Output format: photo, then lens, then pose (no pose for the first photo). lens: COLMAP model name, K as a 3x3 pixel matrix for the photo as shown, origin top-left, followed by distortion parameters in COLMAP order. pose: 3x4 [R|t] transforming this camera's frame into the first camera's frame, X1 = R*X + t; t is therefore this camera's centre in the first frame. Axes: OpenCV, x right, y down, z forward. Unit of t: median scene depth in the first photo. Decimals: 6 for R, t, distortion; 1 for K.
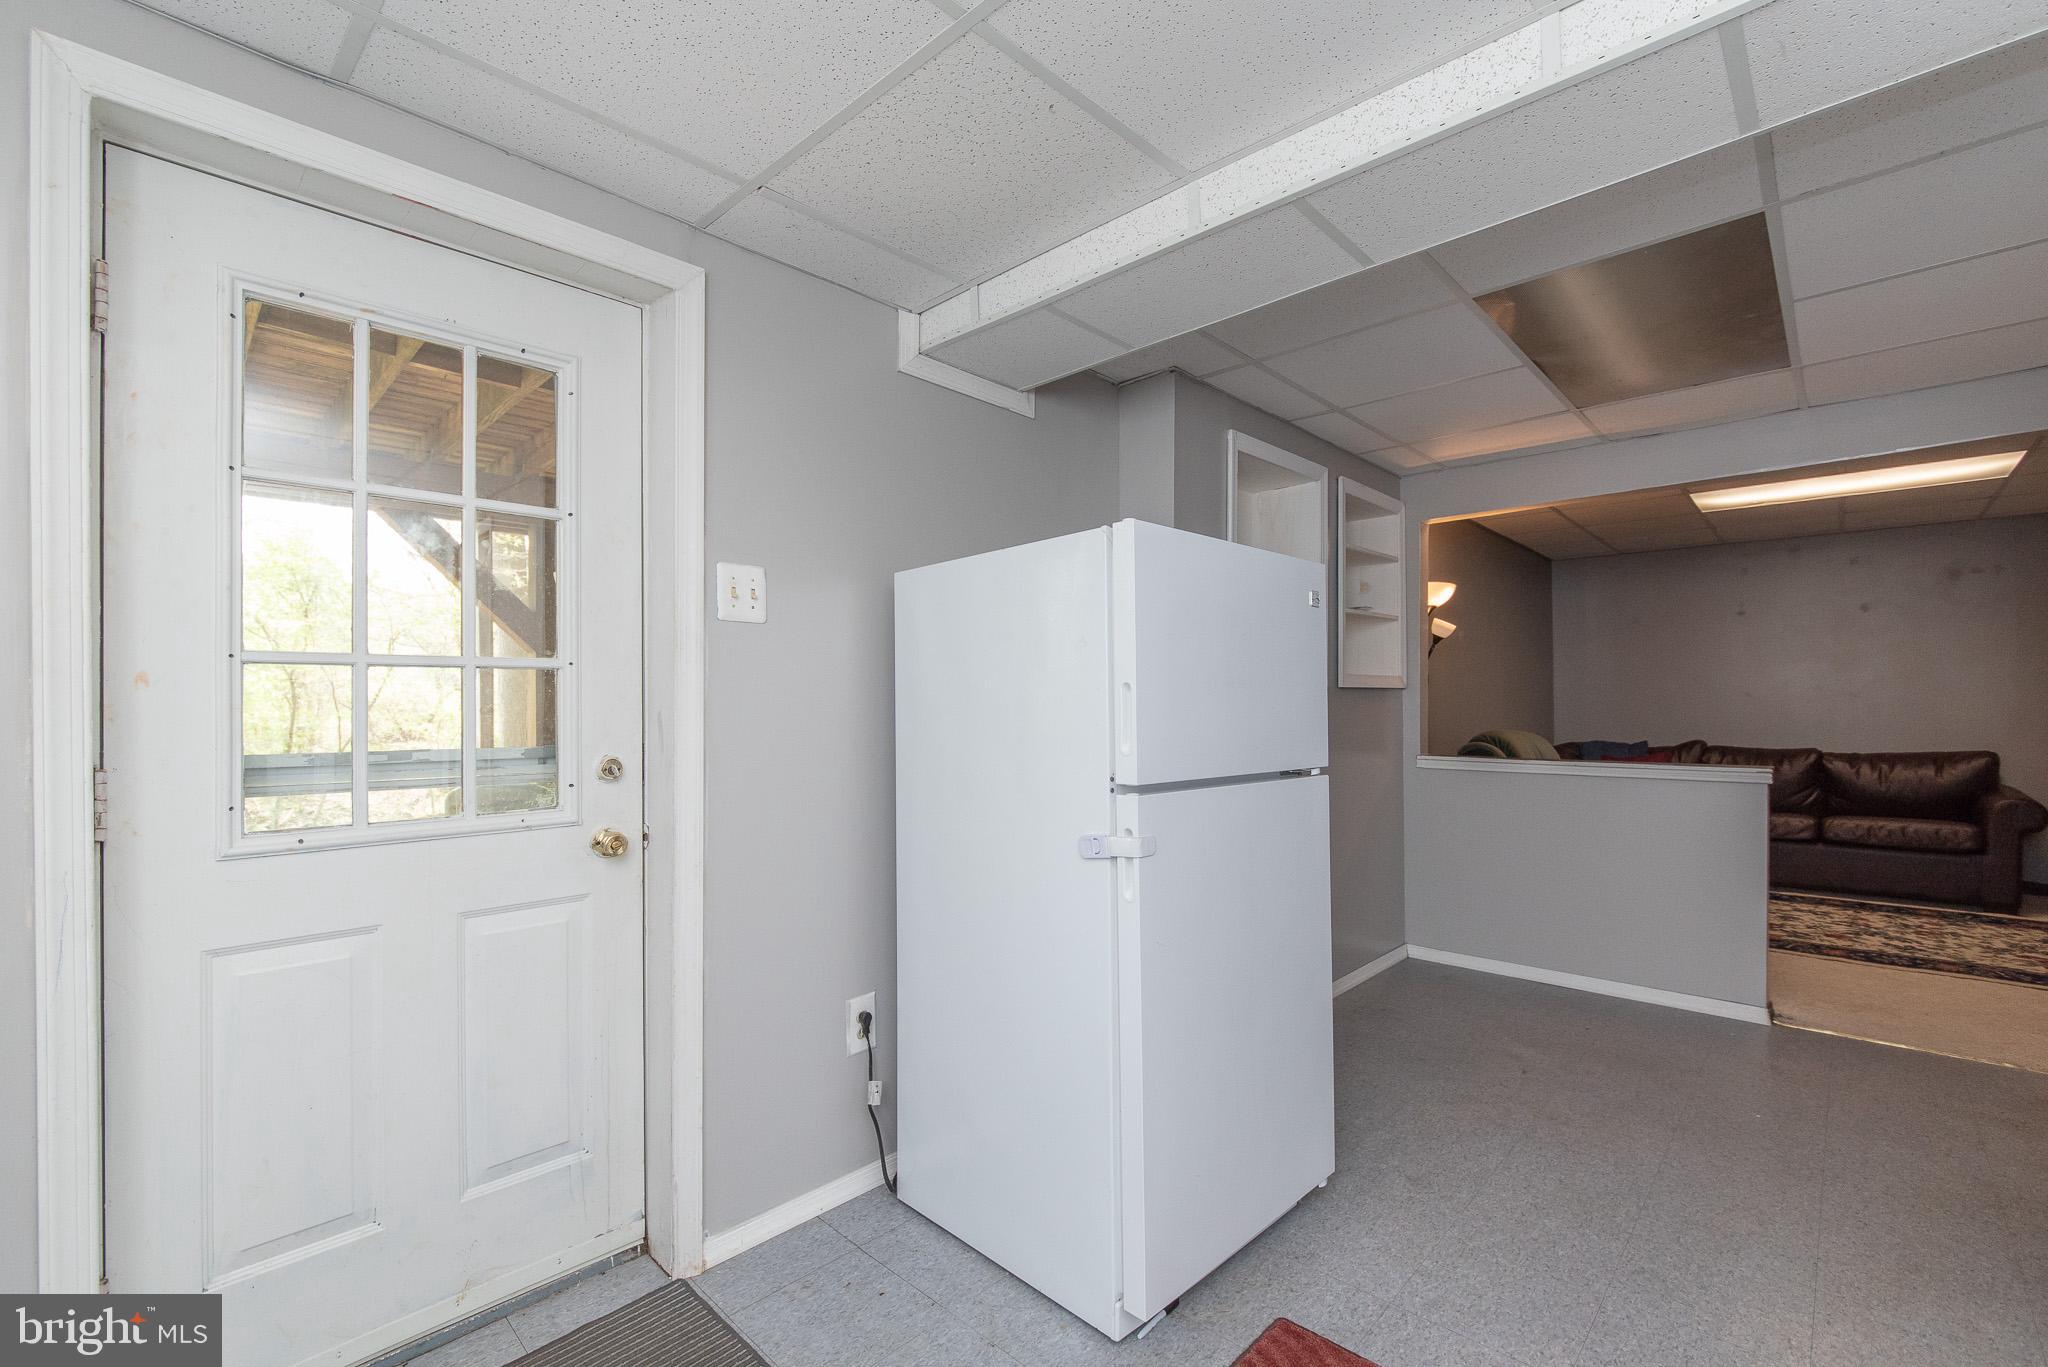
lens RADIAL K [[886.2, 0, 1024.8], [0, 886.2, 683.9], [0, 0, 1]] dist [-0.002526, -0.000298]
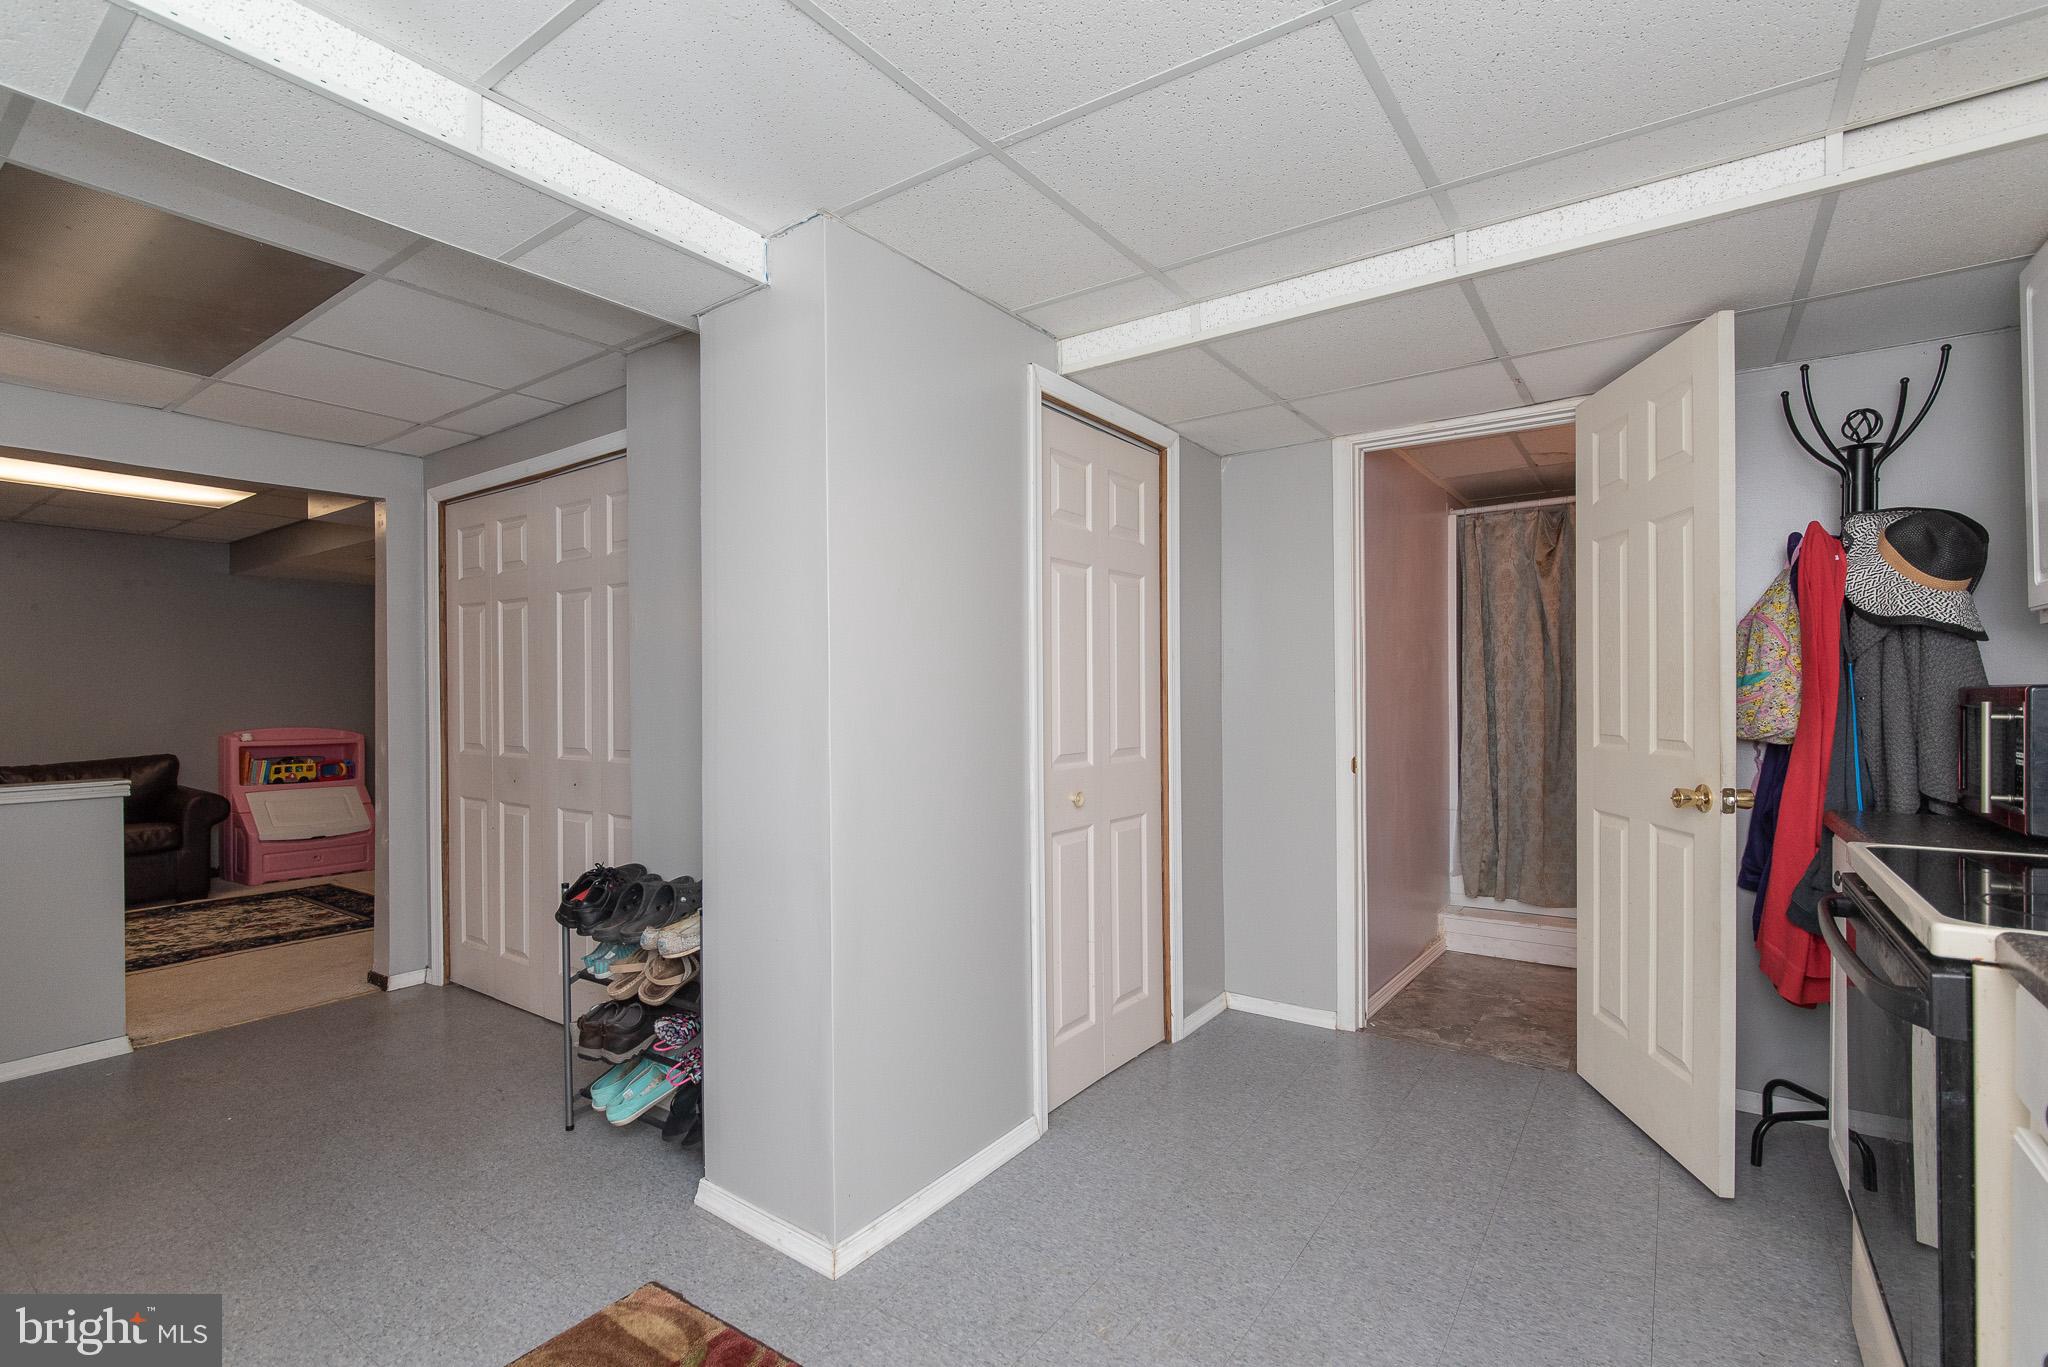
lens RADIAL K [[925.8, 0, 1021.6], [0, 925.8, 659.5], [0, 0, 1]] dist [0.000237, -0.000079]
pose [[-0.132826, 0.044009, 0.990162, -0.268166], [-0.008163, 0.998931, -0.045494, 0.006062], [-0.991106, -0.014126, -0.132325, 0.191820]]
